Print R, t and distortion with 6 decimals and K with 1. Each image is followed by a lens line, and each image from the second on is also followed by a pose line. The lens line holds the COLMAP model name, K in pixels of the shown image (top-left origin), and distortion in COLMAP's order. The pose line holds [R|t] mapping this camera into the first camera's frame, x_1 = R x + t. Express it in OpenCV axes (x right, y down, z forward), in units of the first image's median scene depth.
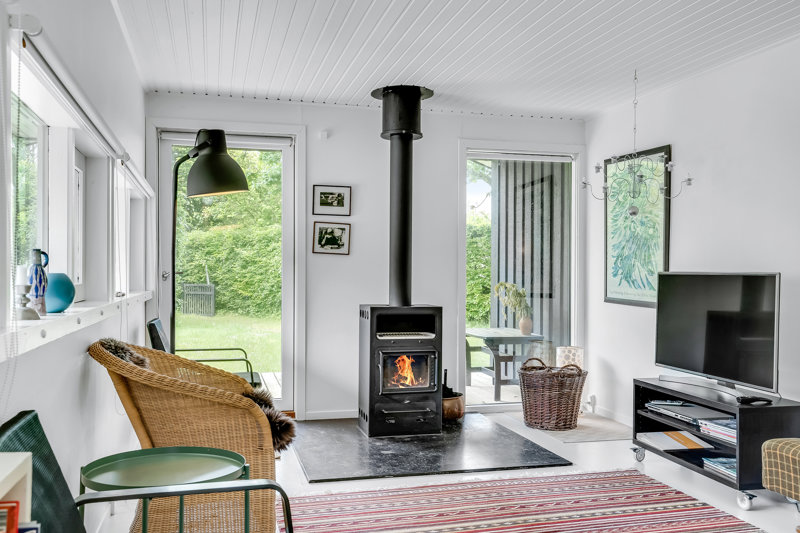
lens RADIAL K [[713.8, 0, 399.4], [0, 713.8, 274.8], [0, 0, 1]] dist [-0.001551, 0.007853]
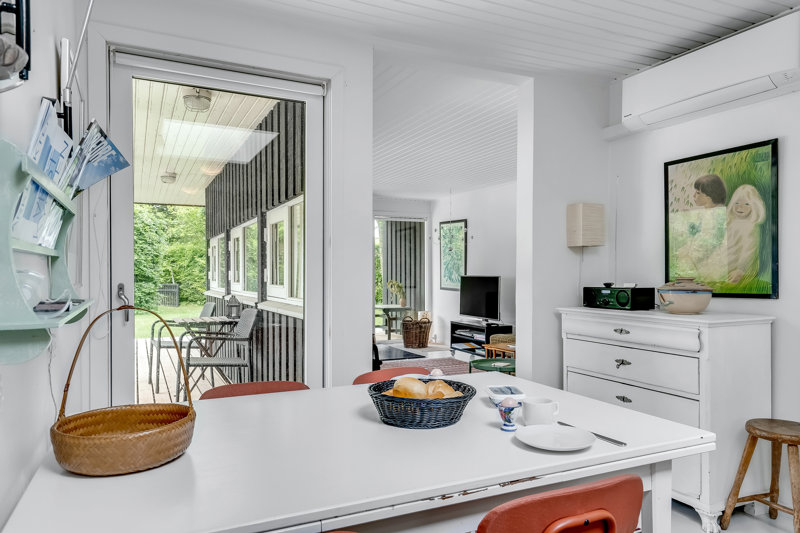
lens RADIAL K [[554.8, 0, 397.7], [0, 554.8, 274.6], [0, 0, 1]] dist [0.006176, 0.000245]
pose [[0.982751, -0.006459, 0.184819, -0.136835], [0.006626, 0.999978, -0.000284, -0.006445], [-0.184813, 0.001504, 0.982773, -0.579056]]
